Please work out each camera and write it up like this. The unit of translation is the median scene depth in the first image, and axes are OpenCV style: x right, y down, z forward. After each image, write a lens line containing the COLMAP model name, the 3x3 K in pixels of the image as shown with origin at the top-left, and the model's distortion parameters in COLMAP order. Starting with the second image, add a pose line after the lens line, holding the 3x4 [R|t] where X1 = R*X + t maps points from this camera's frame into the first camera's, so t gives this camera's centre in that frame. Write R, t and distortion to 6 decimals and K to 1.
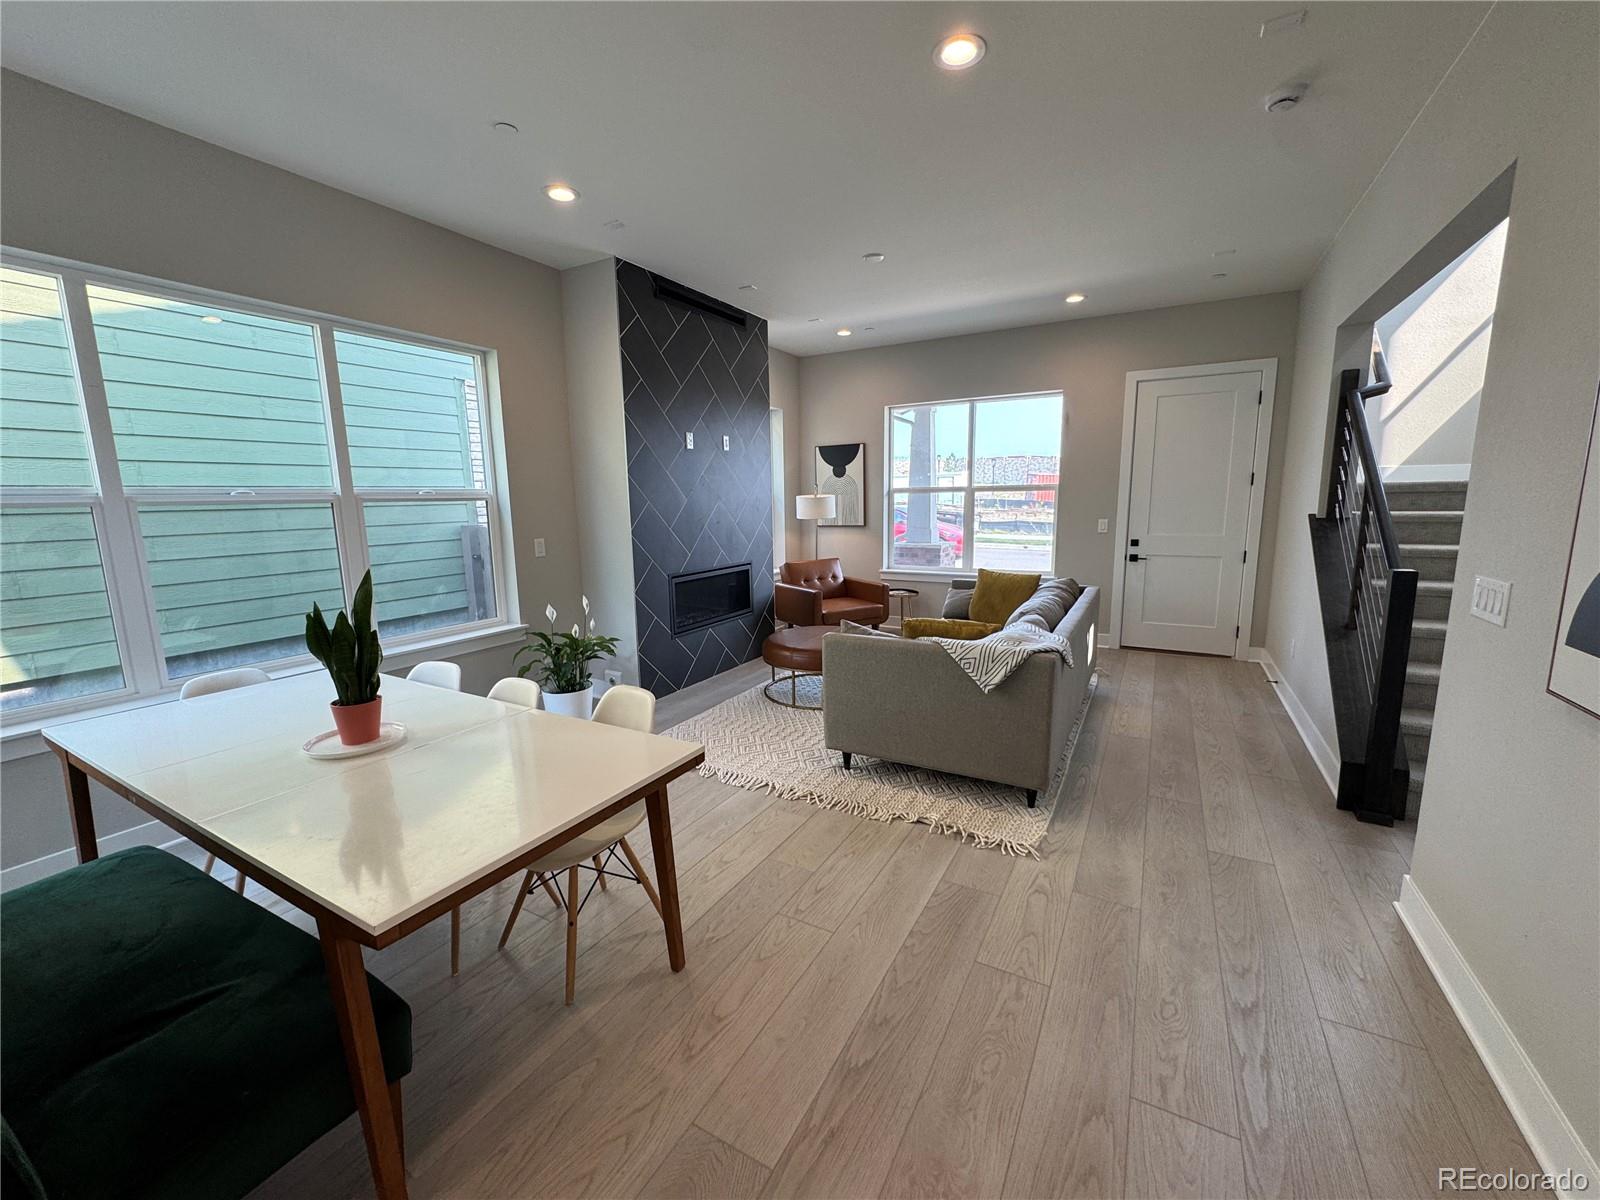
lens RADIAL K [[639.5, 0, 797.6], [0, 639.5, 598.9], [0, 0, 1]] dist [-0.003197, 0.000594]
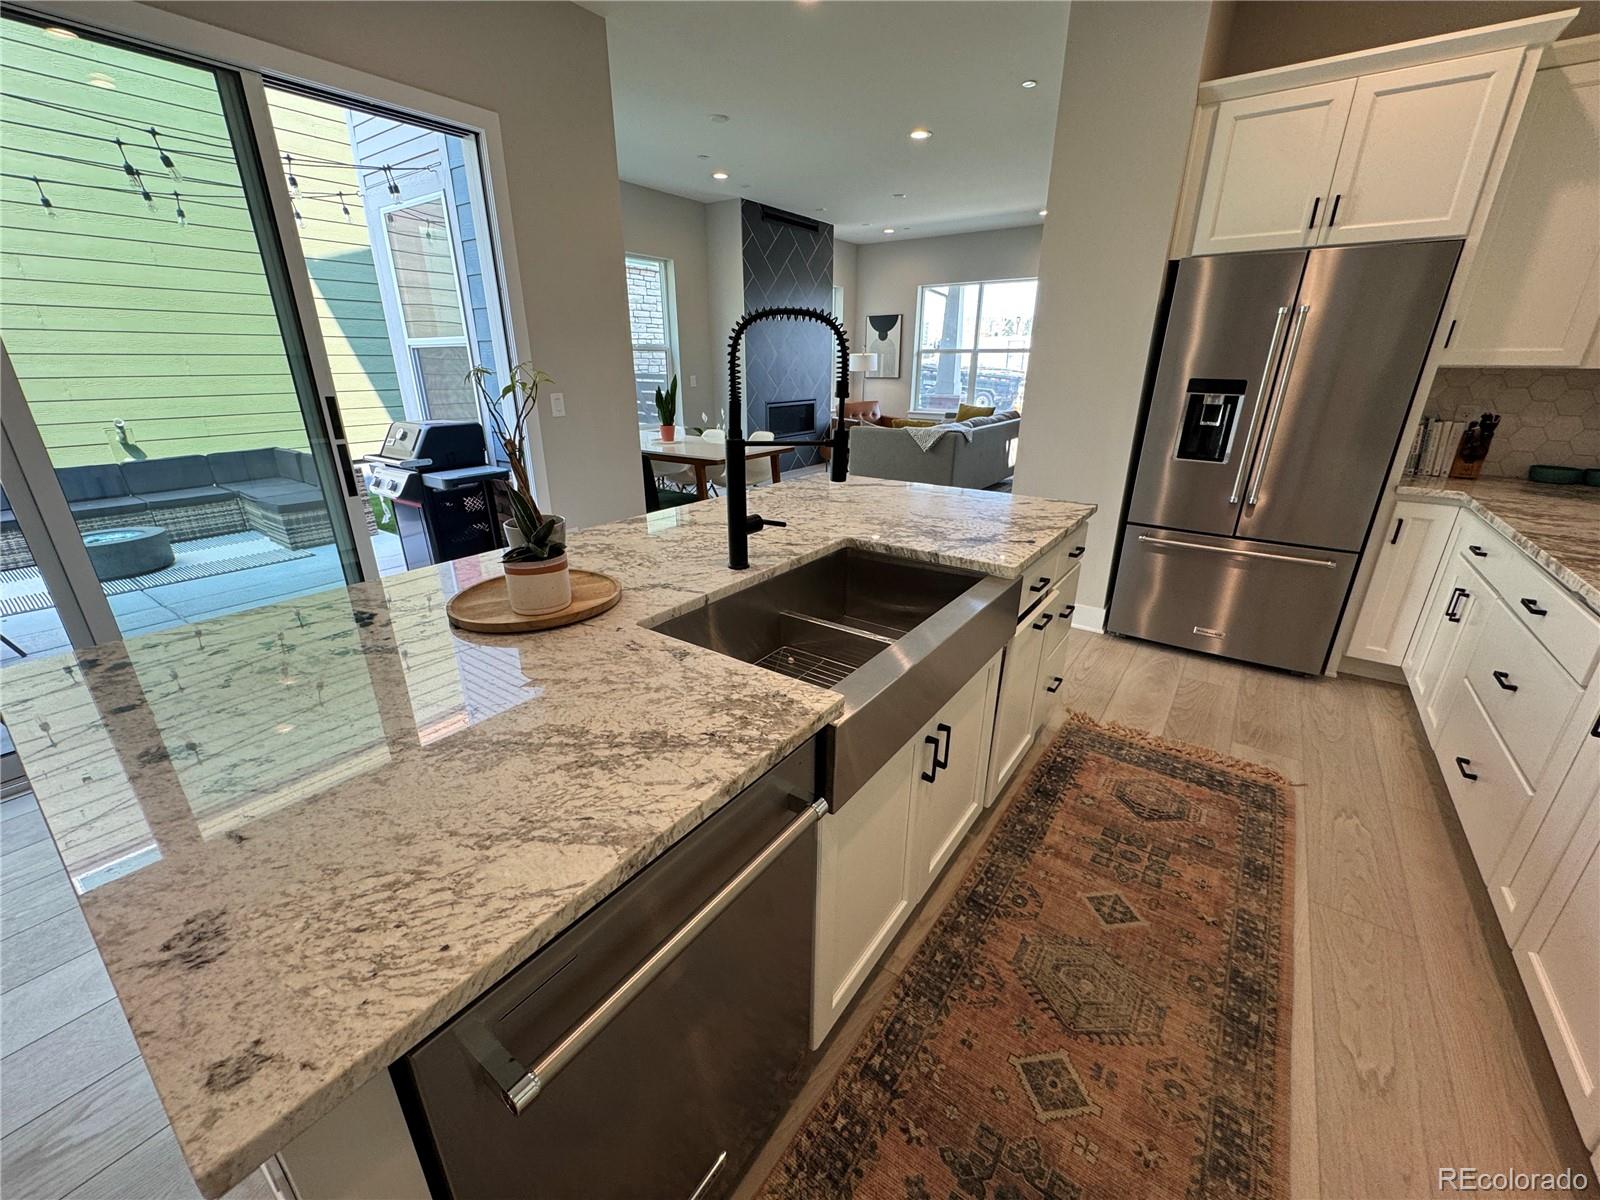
lens RADIAL K [[639.5, 0, 801.2], [0, 639.5, 600.6], [0, 0, 1]] dist [-0.003197, 0.000594]
pose [[0.994965, 0.053126, -0.084988, 0.055721], [-0.034873, 0.978477, 0.203387, 0.123405], [0.093964, -0.199399, 0.975403, -0.686955]]
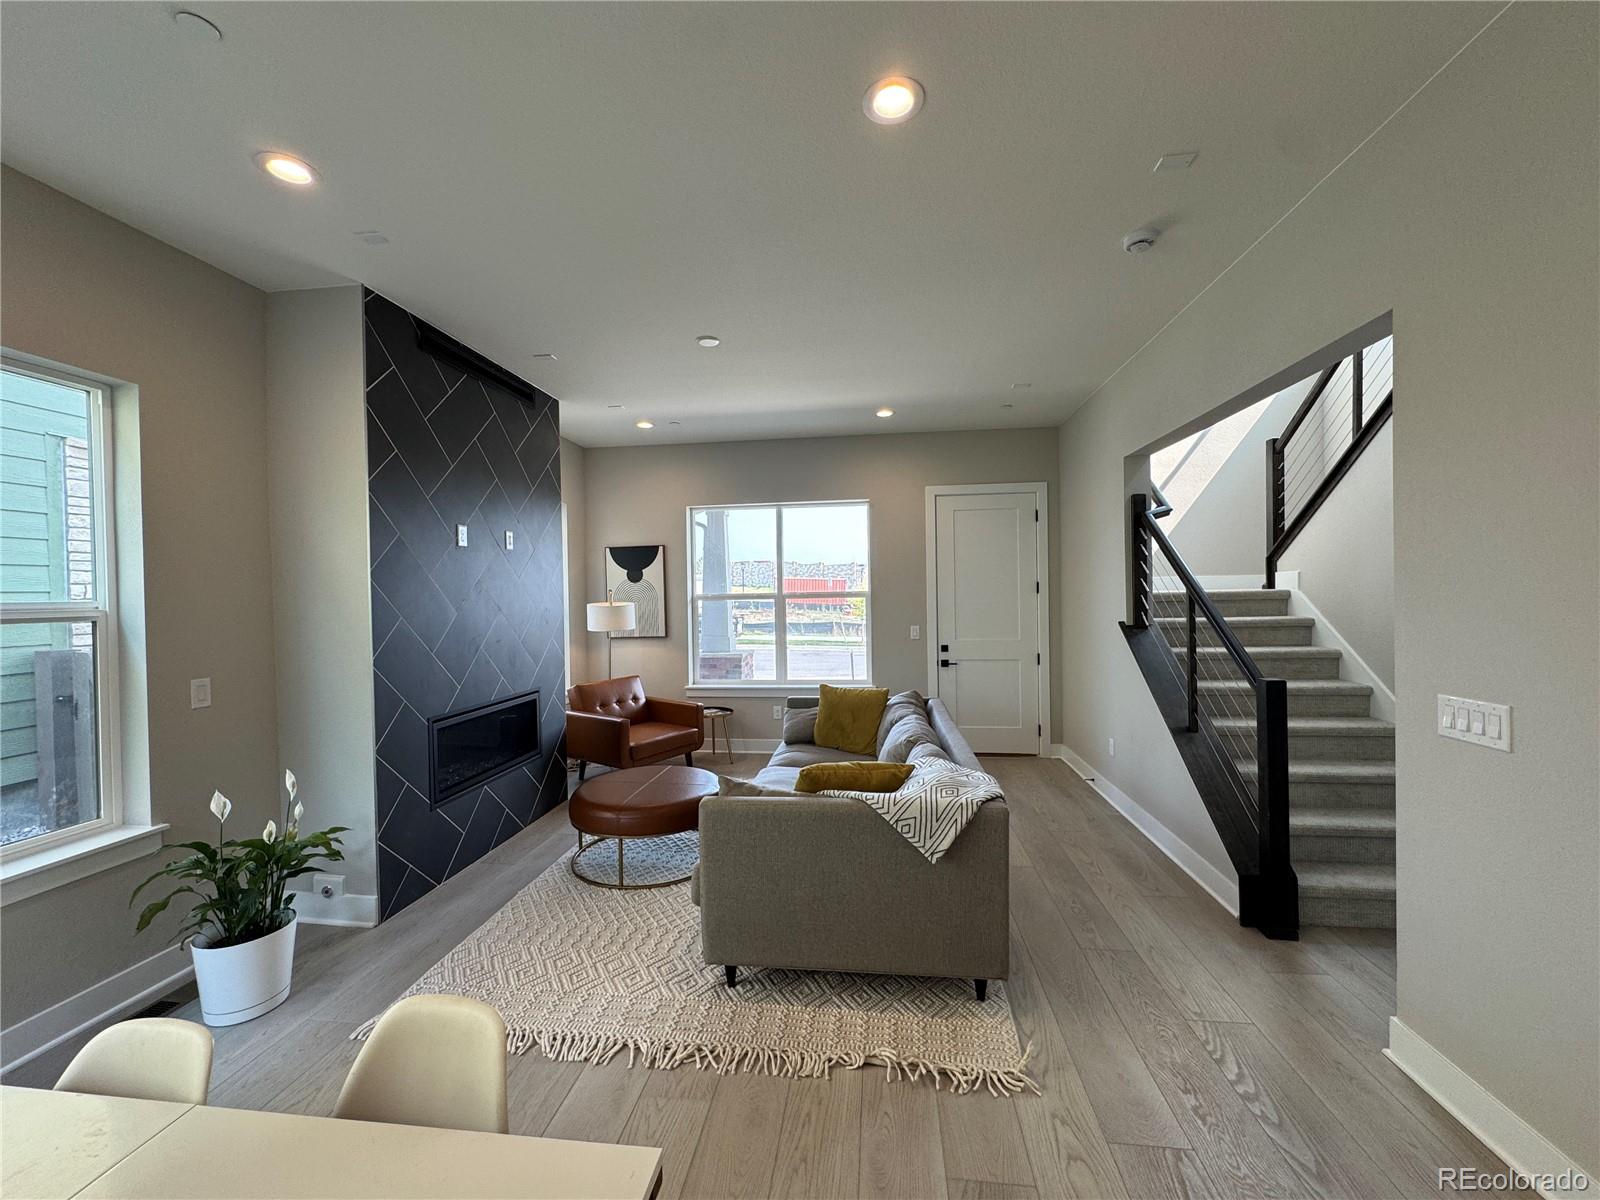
lens RADIAL K [[639.5, 0, 801.5], [0, 639.5, 599.5], [0, 0, 1]] dist [-0.003197, 0.000594]
pose [[0.924783, -0.003108, 0.380483, -0.086116], [0.062581, 0.987591, -0.144040, -0.039069], [-0.375314, 0.157016, 0.913502, 0.172303]]
